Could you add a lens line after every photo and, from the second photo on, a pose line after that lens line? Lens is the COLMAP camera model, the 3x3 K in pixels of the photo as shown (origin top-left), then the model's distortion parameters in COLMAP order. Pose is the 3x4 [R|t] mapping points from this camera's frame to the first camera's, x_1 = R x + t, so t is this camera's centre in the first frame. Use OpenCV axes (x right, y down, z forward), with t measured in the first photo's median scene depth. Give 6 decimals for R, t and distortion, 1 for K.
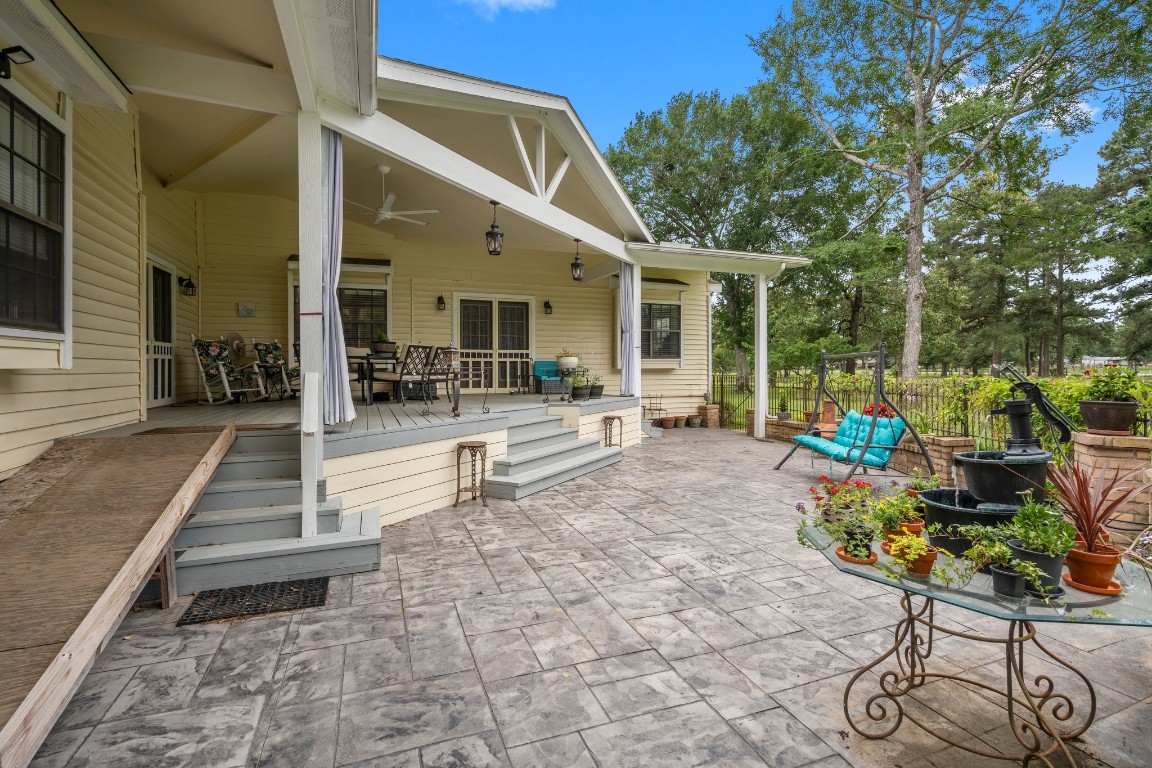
lens RADIAL K [[529.1, 0, 576.0], [0, 529.1, 384.0], [0, 0, 1]] dist [-0.012888, 0.000887]
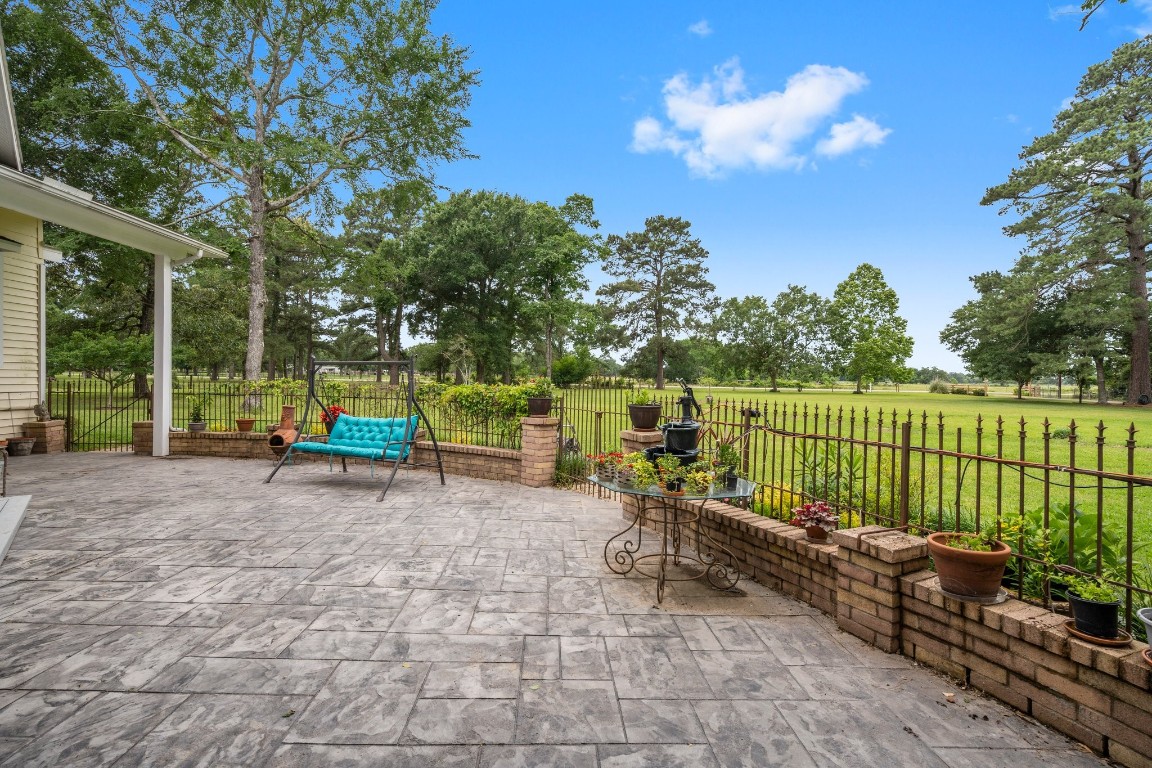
lens RADIAL K [[520.3, 0, 576.0], [0, 520.3, 384.0], [0, 0, 1]] dist [-0.001199, -0.000556]
pose [[0.314345, 0.001099, 0.949308, -0.477250], [0.007332, 0.999967, -0.003586, -0.004010], [-0.949280, 0.008088, 0.314327, 0.323076]]
